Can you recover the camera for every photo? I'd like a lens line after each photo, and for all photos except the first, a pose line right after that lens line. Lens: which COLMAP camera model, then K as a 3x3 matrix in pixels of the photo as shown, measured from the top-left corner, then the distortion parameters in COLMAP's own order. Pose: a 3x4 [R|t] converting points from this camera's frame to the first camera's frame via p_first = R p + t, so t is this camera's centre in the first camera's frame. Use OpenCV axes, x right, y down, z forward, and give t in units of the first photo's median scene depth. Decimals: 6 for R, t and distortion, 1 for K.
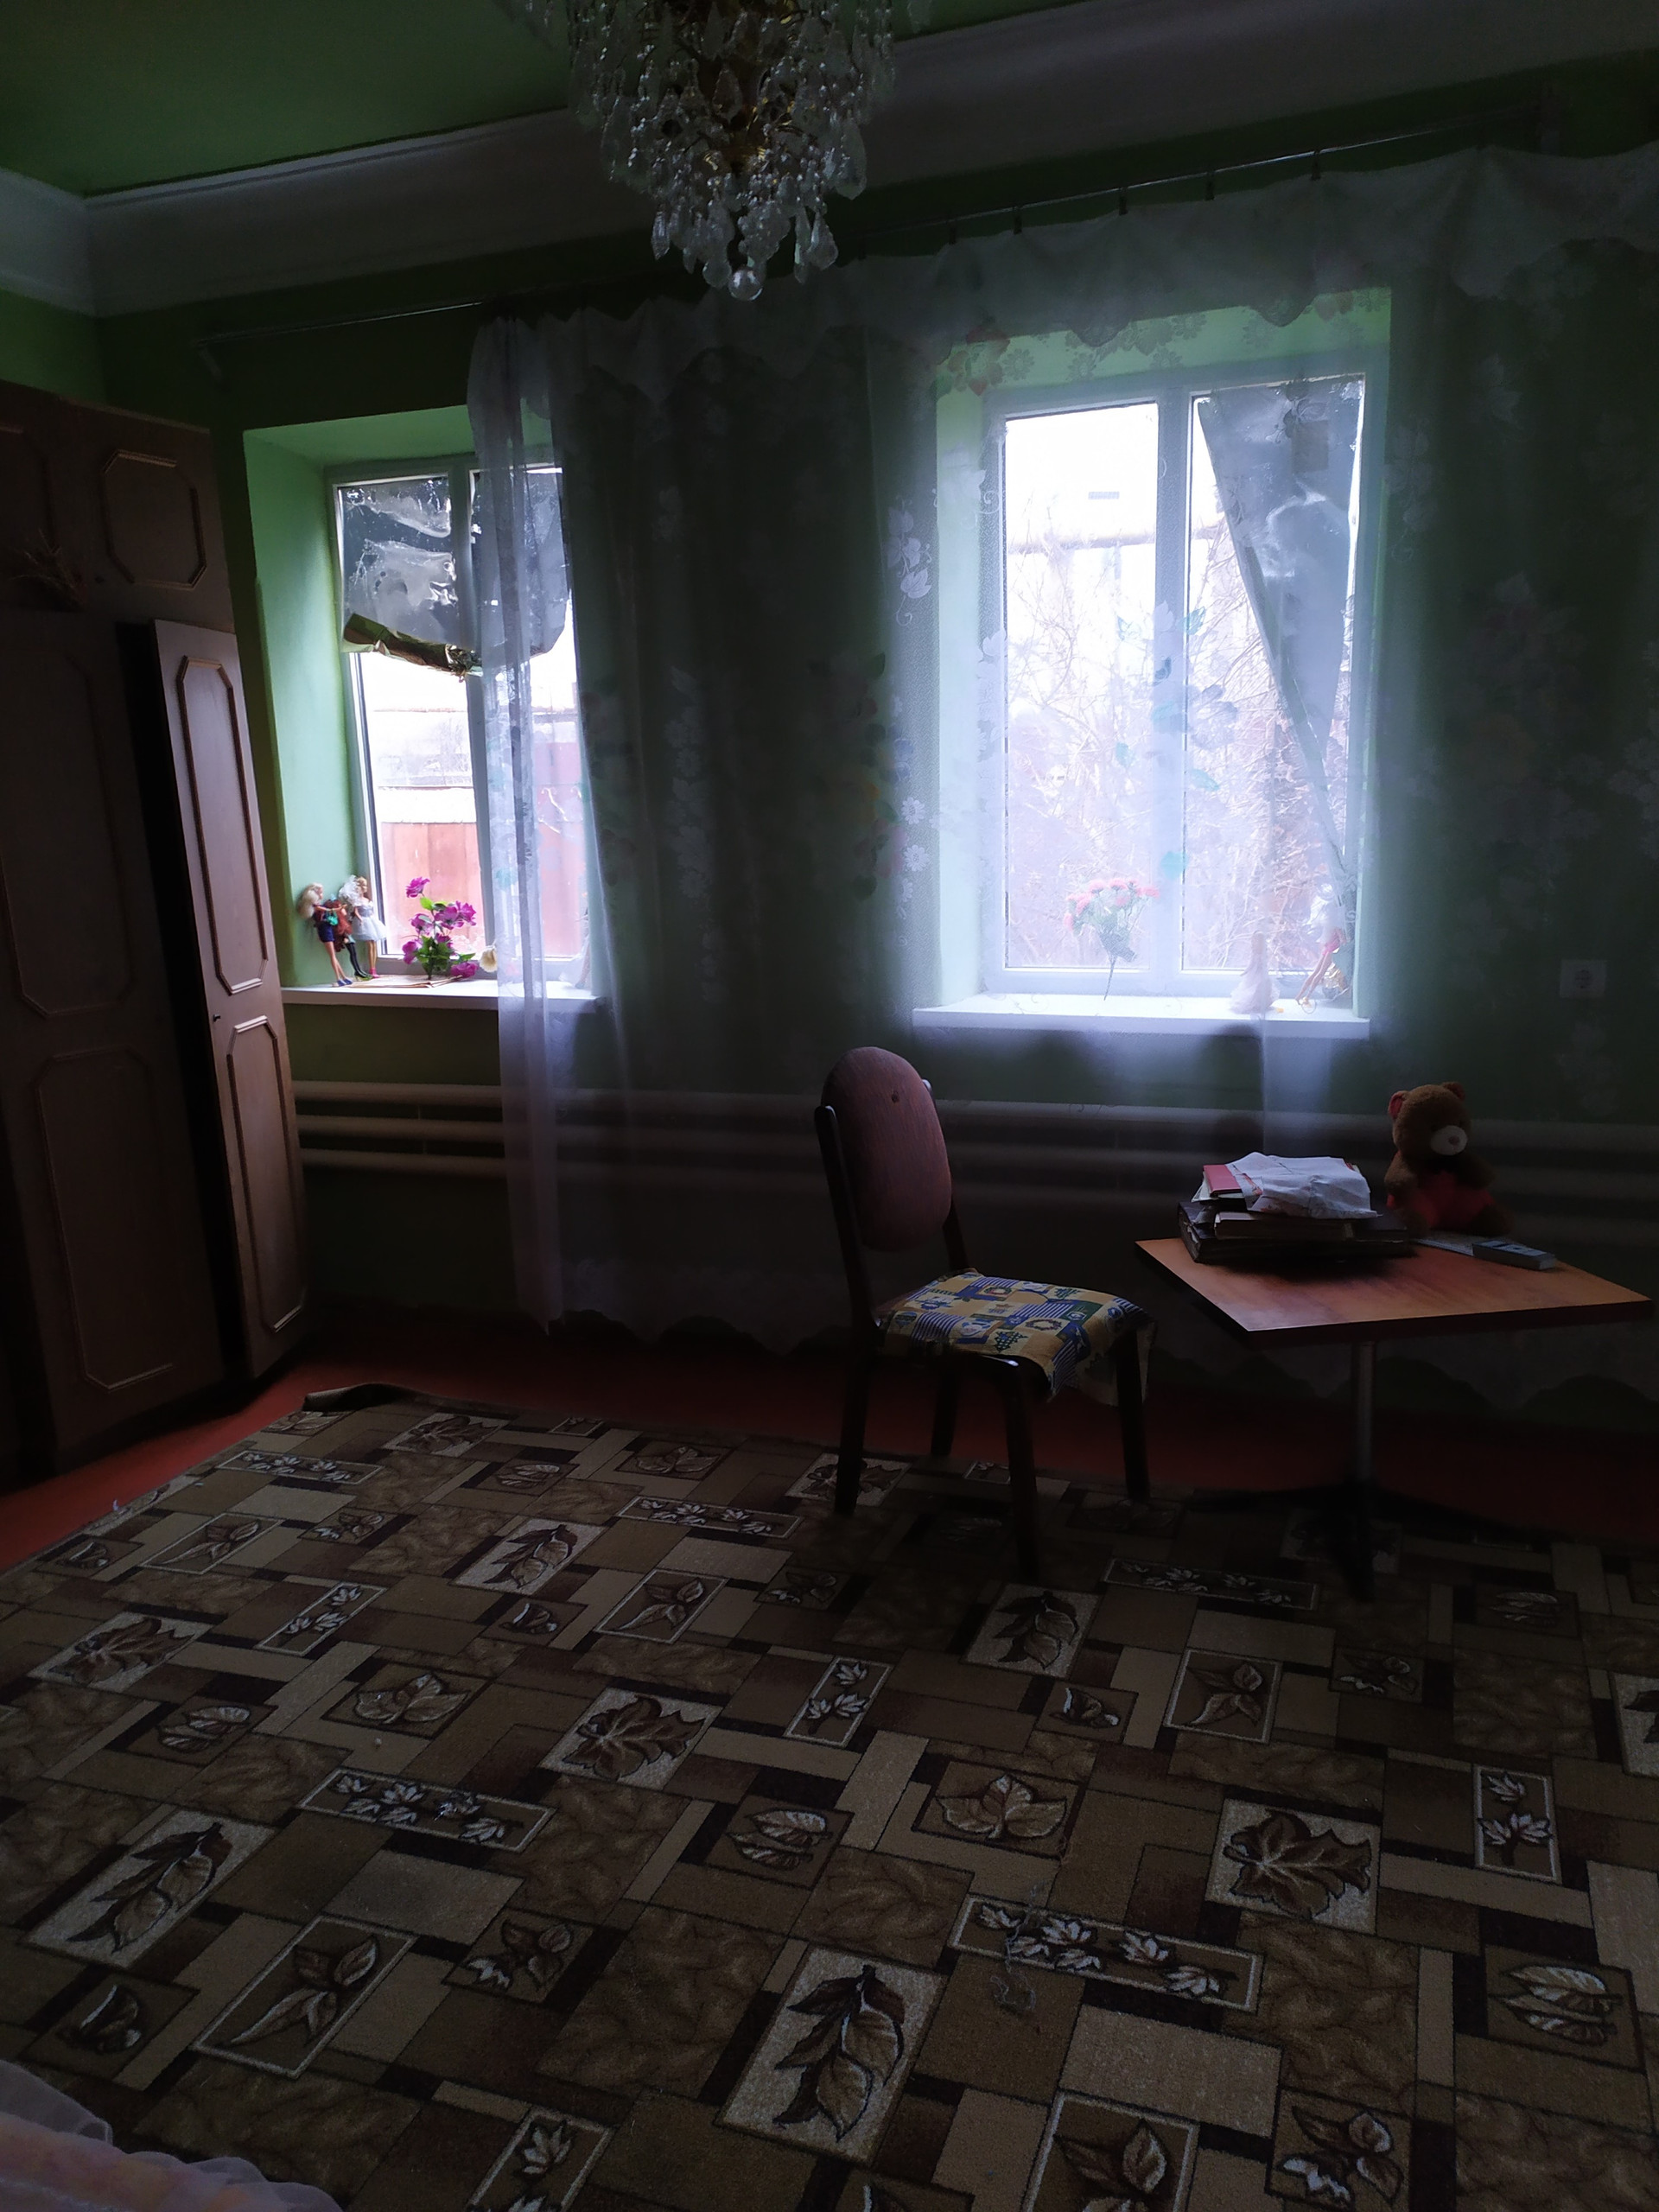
lens RADIAL K [[1644.1, 0, 831.9], [0, 1644.1, 1107.4], [0, 0, 1]] dist [-0.012290, -0.011106]
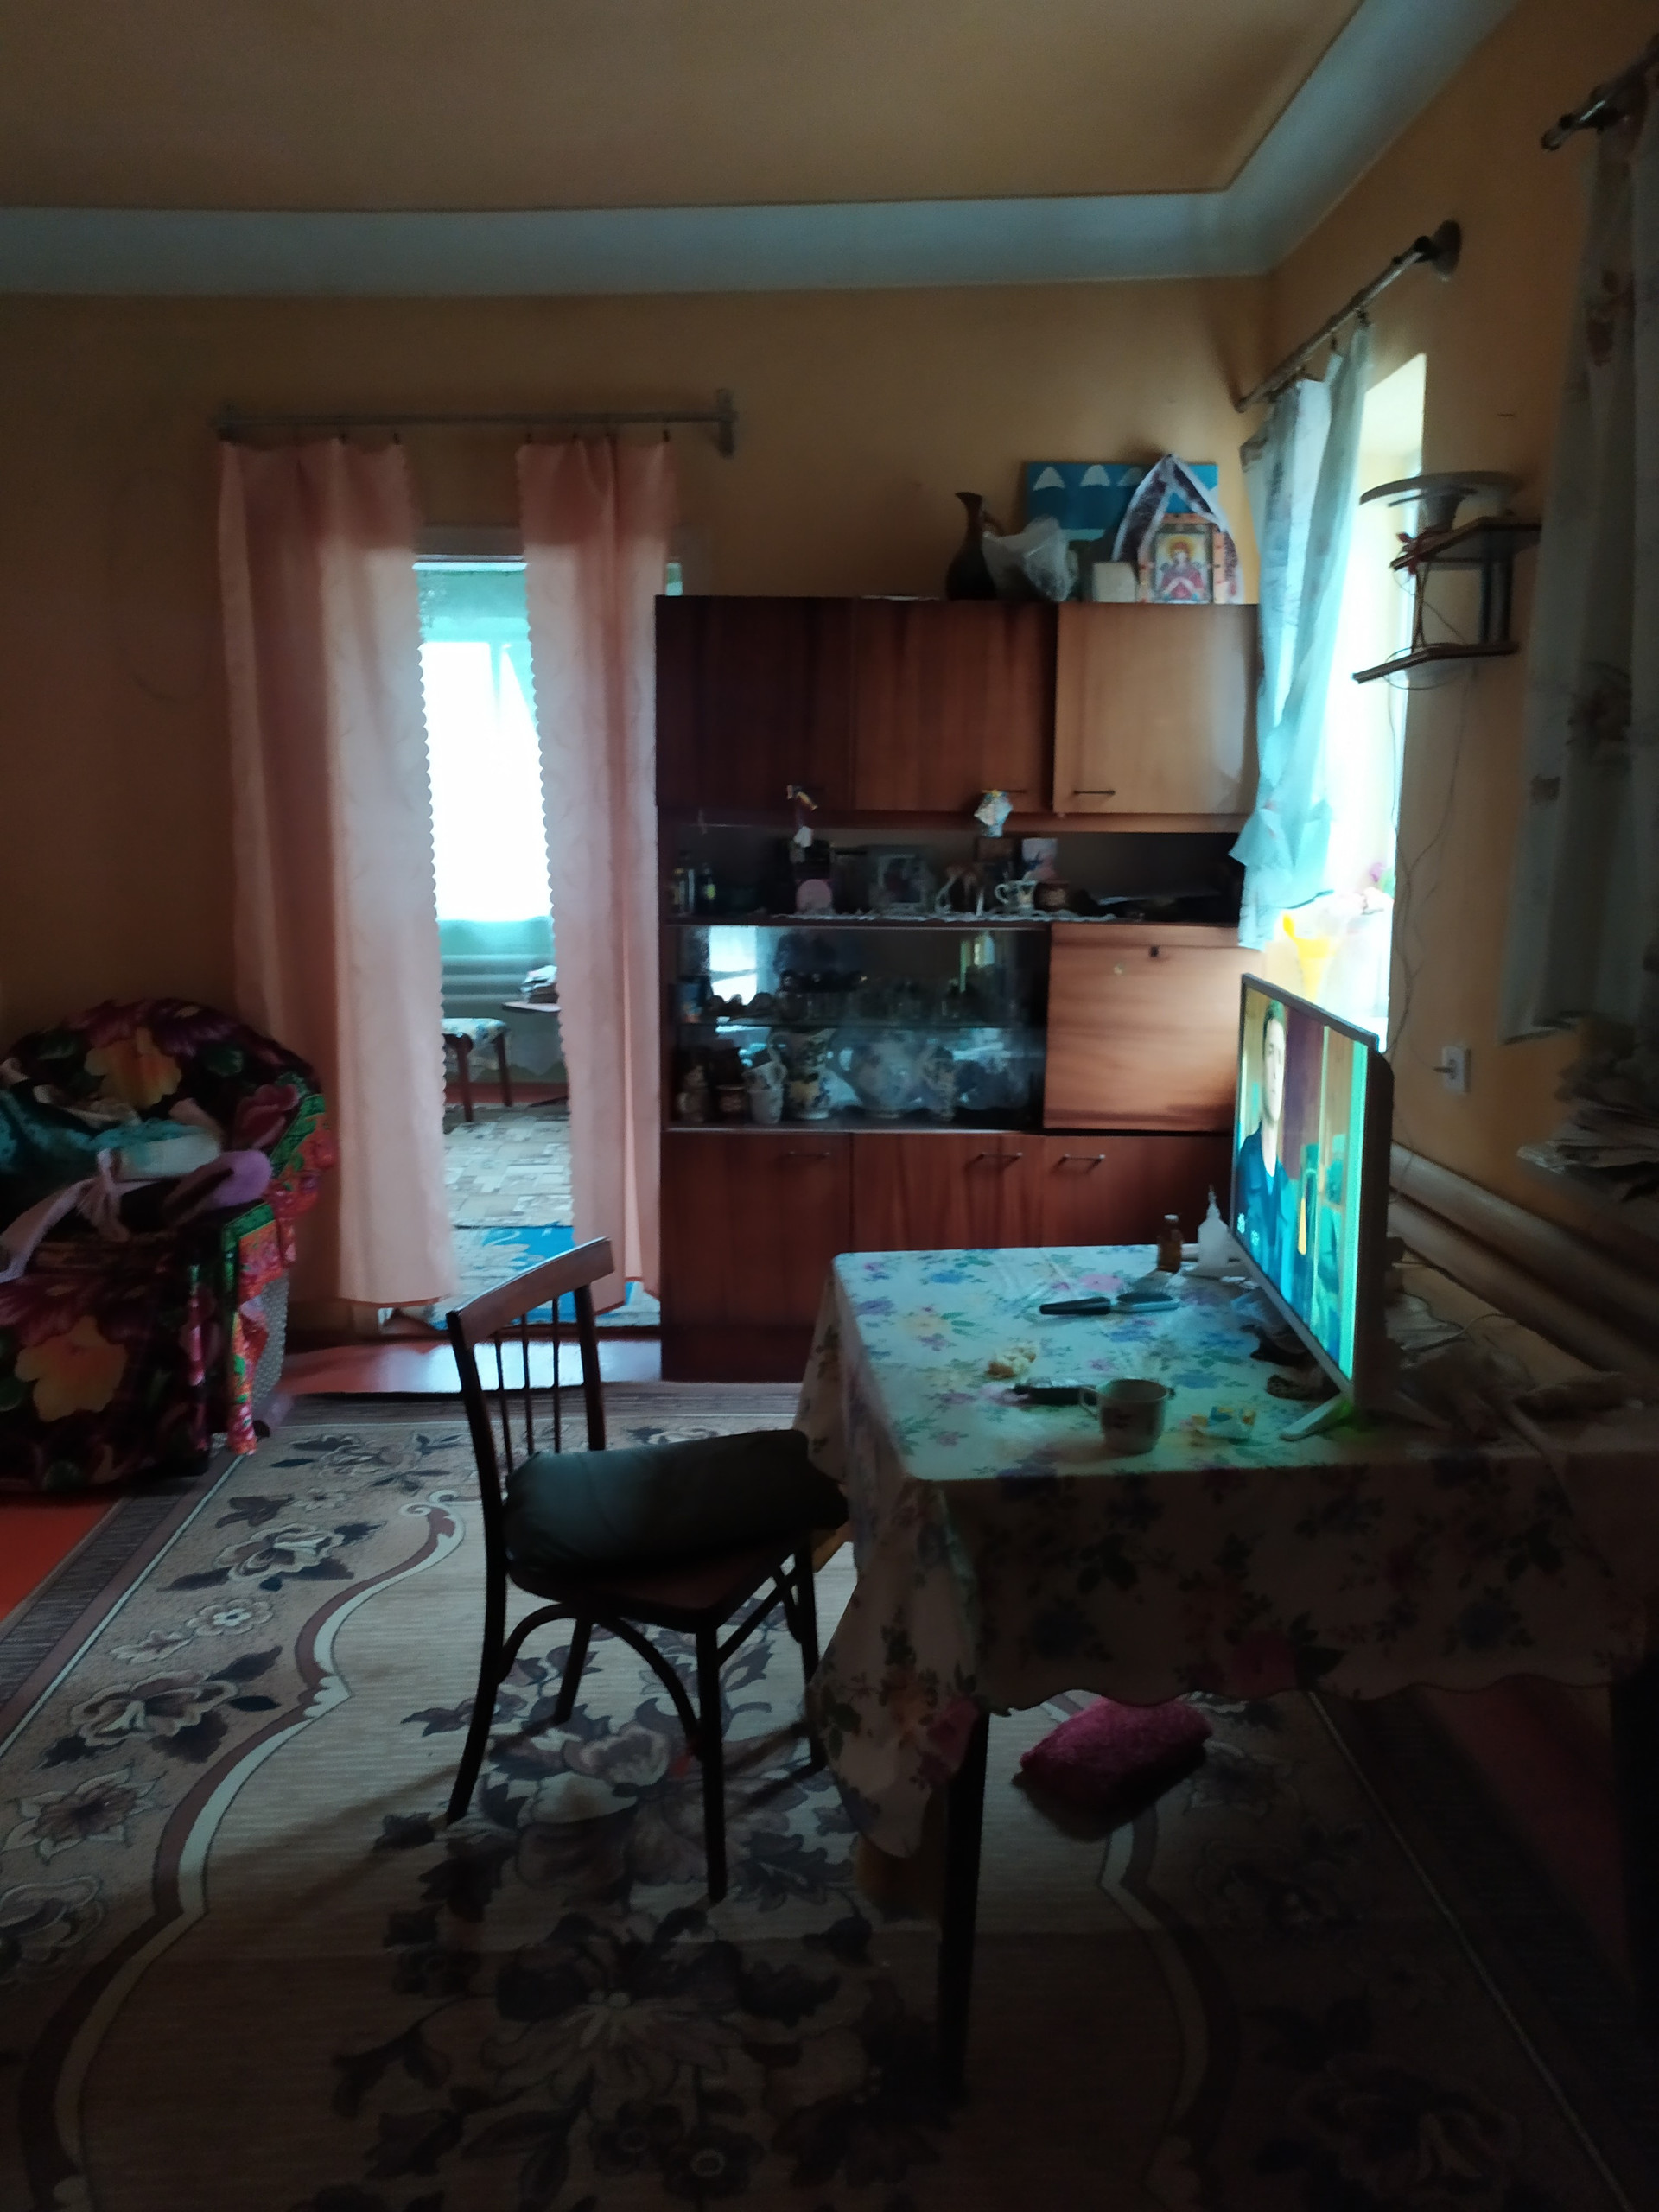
lens RADIAL K [[1644.1, 0, 832.8], [0, 1644.1, 1102.4], [0, 0, 1]] dist [-0.012290, -0.011106]
pose [[0.917374, -0.036778, 0.396322, -0.346729], [0.050279, 0.998453, -0.023728, 0.321697], [-0.394837, 0.041694, 0.917805, -1.464159]]
